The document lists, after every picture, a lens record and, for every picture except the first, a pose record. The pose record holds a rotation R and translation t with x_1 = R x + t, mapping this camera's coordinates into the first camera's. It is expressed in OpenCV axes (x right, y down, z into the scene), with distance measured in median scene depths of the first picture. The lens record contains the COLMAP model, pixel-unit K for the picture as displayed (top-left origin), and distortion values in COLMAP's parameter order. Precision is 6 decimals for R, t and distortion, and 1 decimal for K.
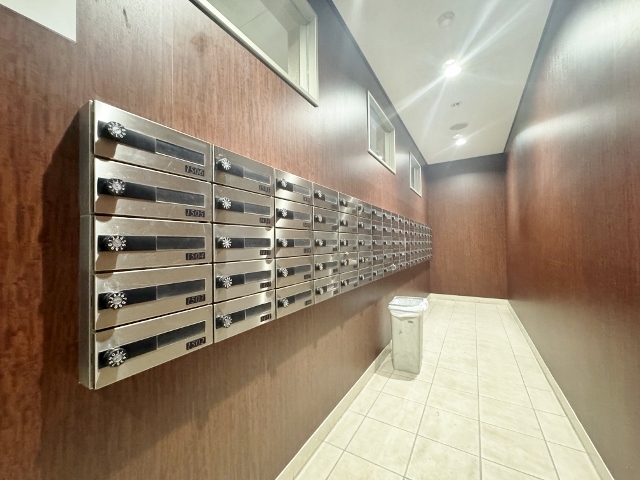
lens RADIAL K [[255.7, 0, 321.1], [0, 255.7, 242.0], [0, 0, 1]] dist [0.001394, 0.000101]
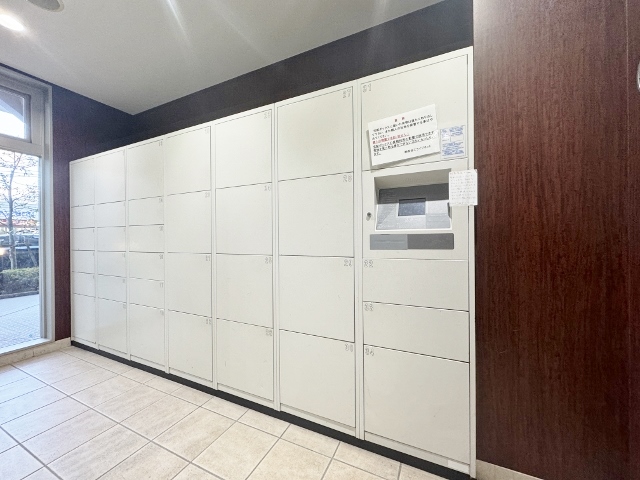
lens RADIAL K [[255.7, 0, 320.6], [0, 255.7, 239.8], [0, 0, 1]] dist [0.001394, 0.000101]
pose [[0.089514, 0.013120, -0.995899, 0.679497], [0.021277, 0.999660, 0.015082, 0.141277], [0.995758, -0.022540, 0.089204, -1.100389]]
